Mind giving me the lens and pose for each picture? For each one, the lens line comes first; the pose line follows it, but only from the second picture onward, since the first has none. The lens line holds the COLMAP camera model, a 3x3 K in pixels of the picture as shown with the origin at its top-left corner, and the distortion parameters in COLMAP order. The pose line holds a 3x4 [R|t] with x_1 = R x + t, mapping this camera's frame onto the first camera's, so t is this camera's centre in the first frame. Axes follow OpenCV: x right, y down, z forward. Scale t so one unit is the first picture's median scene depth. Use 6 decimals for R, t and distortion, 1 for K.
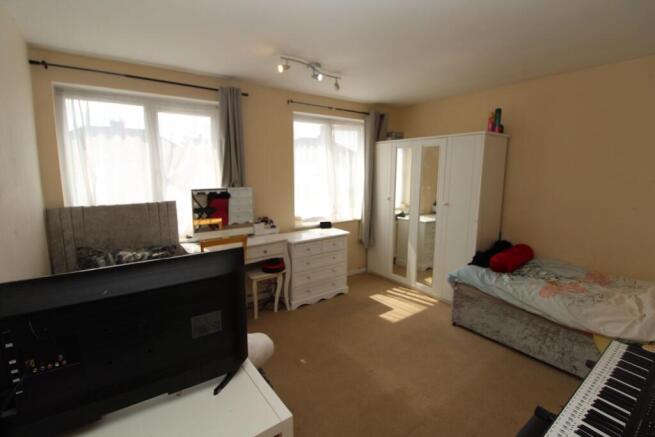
lens RADIAL K [[303.8, 0, 327.4], [0, 303.8, 213.6], [0, 0, 1]] dist [0.001048, -0.000296]
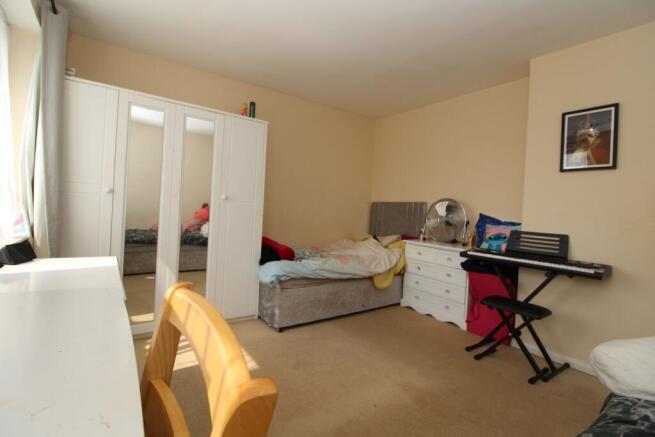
lens RADIAL K [[303.8, 0, 327.4], [0, 303.8, 213.6], [0, 0, 1]] dist [0.001048, -0.000296]
pose [[0.005957, -0.012344, 0.999906, -0.435514], [0.099337, 0.994985, 0.011692, 0.028047], [-0.995036, 0.099258, 0.007154, 0.787446]]
